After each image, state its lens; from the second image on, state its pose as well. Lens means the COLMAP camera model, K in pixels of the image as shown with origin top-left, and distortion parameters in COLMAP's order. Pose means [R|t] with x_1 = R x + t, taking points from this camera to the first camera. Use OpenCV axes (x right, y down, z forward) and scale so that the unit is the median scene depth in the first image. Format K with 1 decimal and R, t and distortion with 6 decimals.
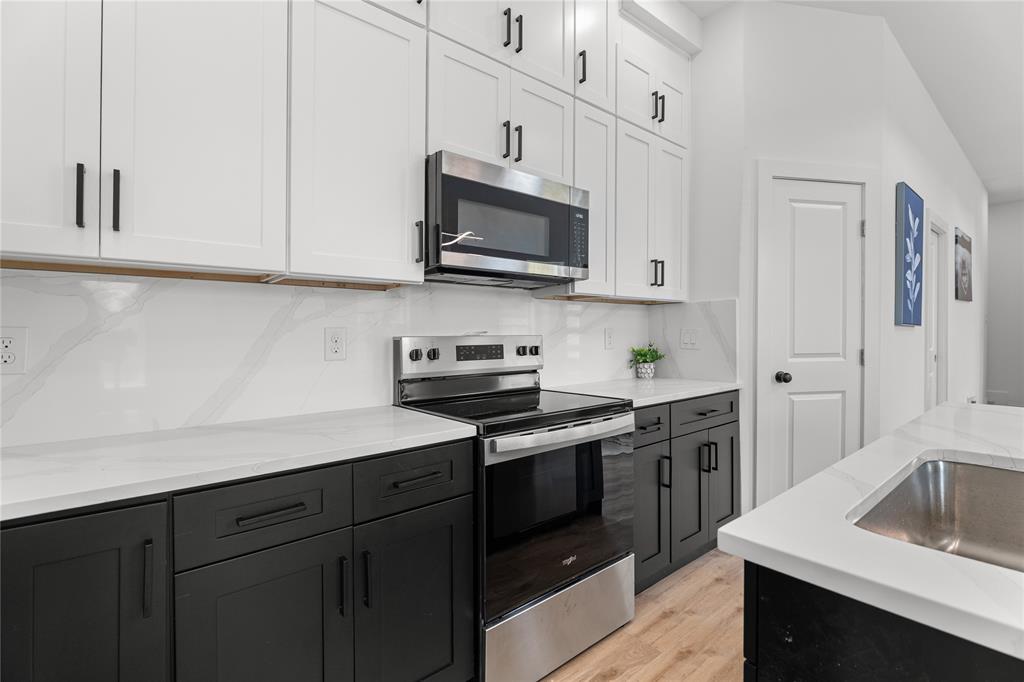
lens RADIAL K [[470.4, 0, 519.9], [0, 470.4, 337.4], [0, 0, 1]] dist [-0.008032, -0.000031]
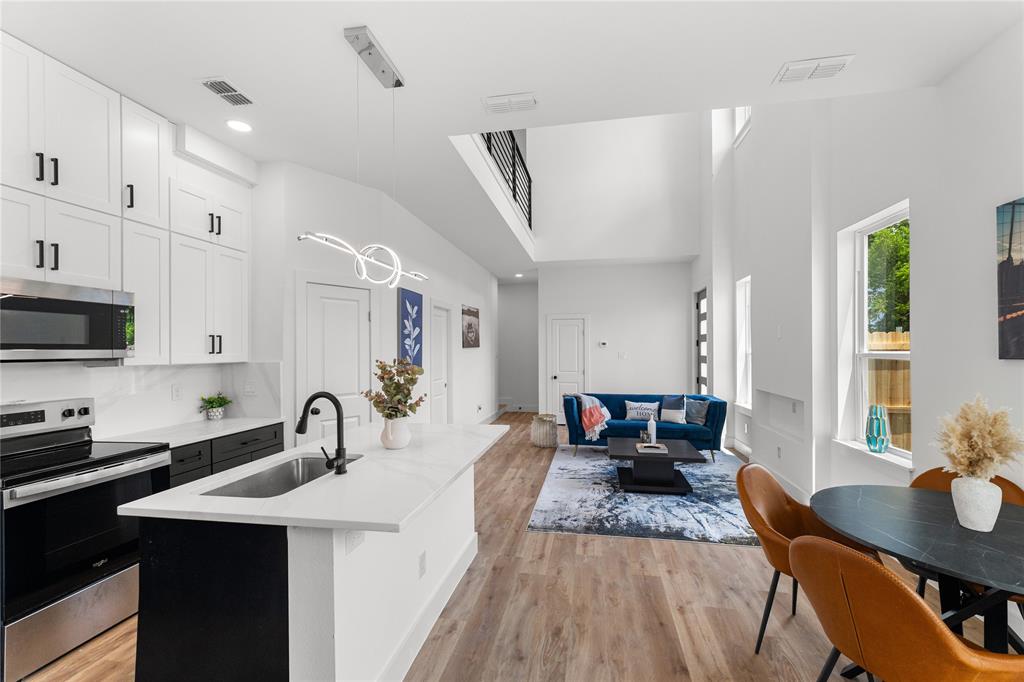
lens RADIAL K [[435.9, 0, 517.4], [0, 435.9, 354.4], [0, 0, 1]] dist [0.002429, 0.000170]
pose [[0.766338, -0.007148, 0.642398, 0.174836], [0.009694, 0.999953, -0.000439, -0.115637], [-0.642364, 0.006564, 0.766371, -0.652190]]
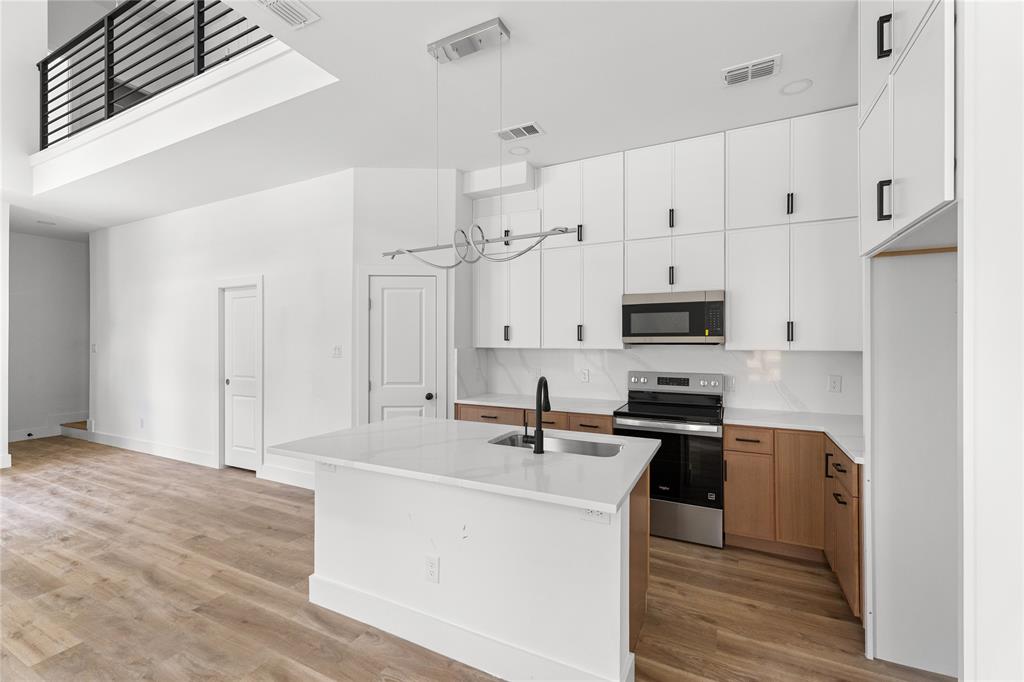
lens RADIAL K [[435.9, 0, 512.4], [0, 435.9, 334.7], [0, 0, 1]] dist [0.002429, 0.000170]
pose [[0.387092, -0.004341, -0.922031, 1.206117], [-0.007110, 0.999945, -0.007693, -0.129388], [0.922014, 0.009534, 0.387040, -0.248289]]
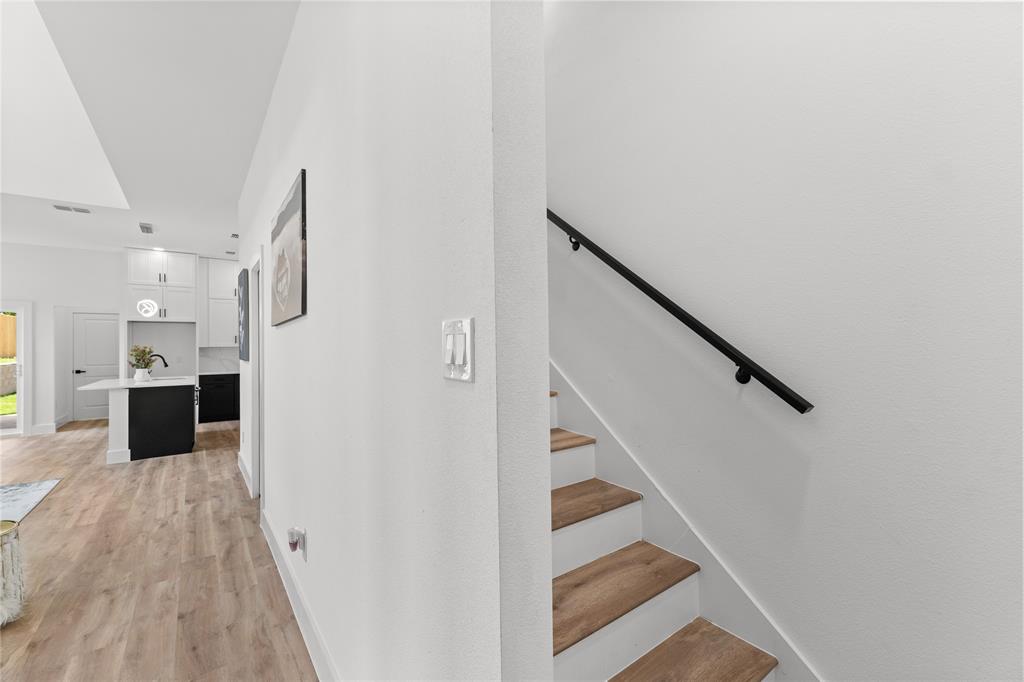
lens RADIAL K [[435.9, 0, 520.3], [0, 435.9, 341.5], [0, 0, 1]] dist [0.002429, 0.000170]
pose [[-0.059243, -0.000182, -0.998244, 3.214291], [-0.001805, 0.999998, -0.000075, -0.131968], [0.998242, 0.001798, -0.059243, 2.905267]]
